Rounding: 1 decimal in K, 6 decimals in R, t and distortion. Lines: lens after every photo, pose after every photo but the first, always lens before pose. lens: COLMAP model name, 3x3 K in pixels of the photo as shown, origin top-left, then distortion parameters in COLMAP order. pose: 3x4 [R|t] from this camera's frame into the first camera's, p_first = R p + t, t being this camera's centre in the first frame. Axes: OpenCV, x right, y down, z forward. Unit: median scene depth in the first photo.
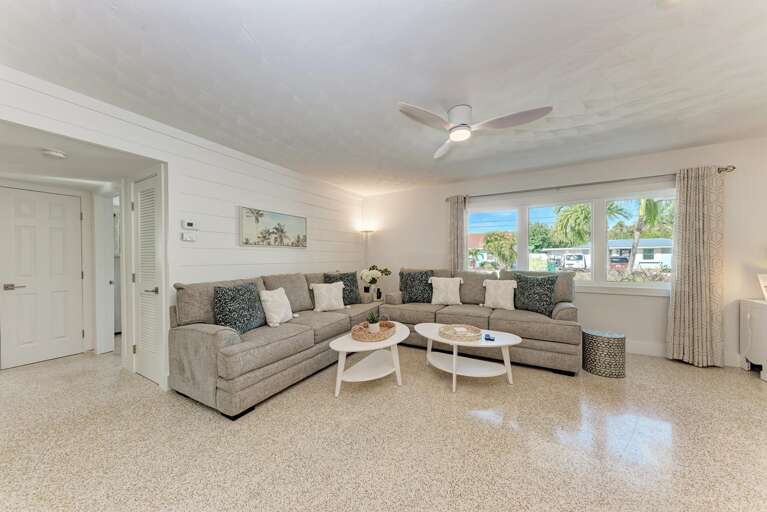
lens RADIAL K [[259.0, 0, 384.8], [0, 259.0, 261.2], [0, 0, 1]] dist [0.006605, -0.000078]
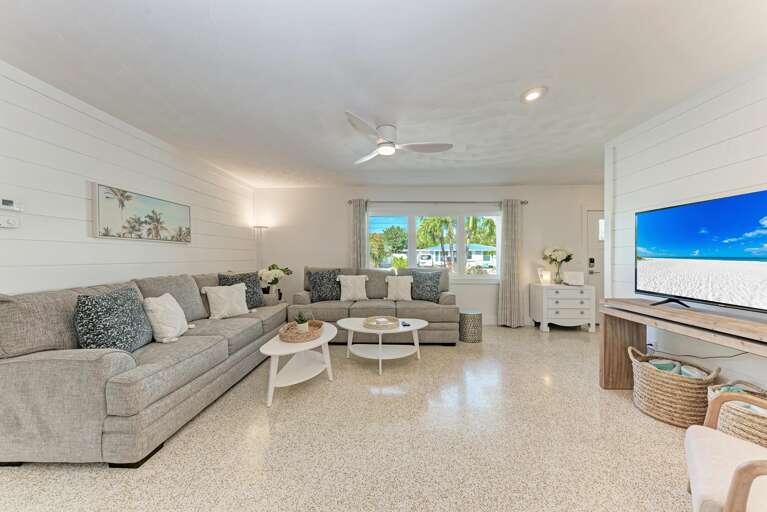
lens RADIAL K [[262.5, 0, 385.7], [0, 262.5, 259.1], [0, 0, 1]] dist [0.001243, -0.000085]
pose [[0.881247, 0.002880, 0.472647, -0.209953], [-0.000906, 0.999990, -0.004403, 0.001401], [-0.472655, 0.003452, 0.881241, -0.018243]]
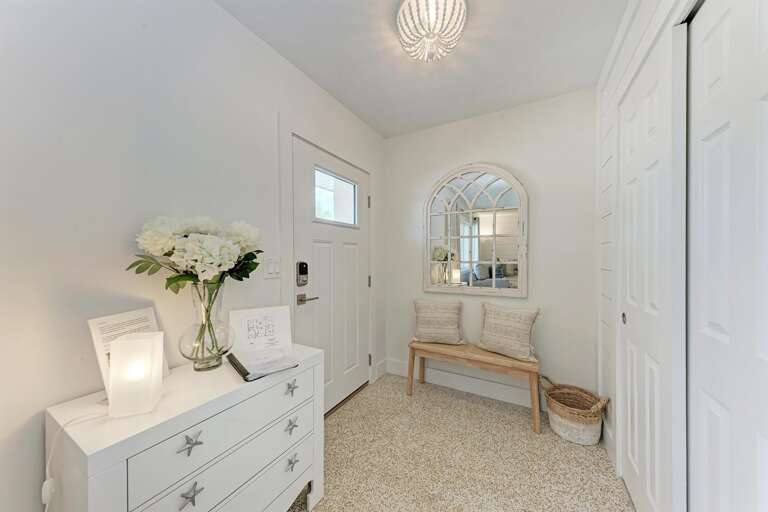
lens RADIAL K [[262.8, 0, 386.2], [0, 262.8, 259.1], [0, 0, 1]] dist [0.001243, -0.000085]
pose [[-0.010603, 0.002390, 0.999941, 0.925304], [0.009361, 0.999954, -0.002291, -0.015718], [-0.999900, 0.009336, -0.010625, 0.554403]]
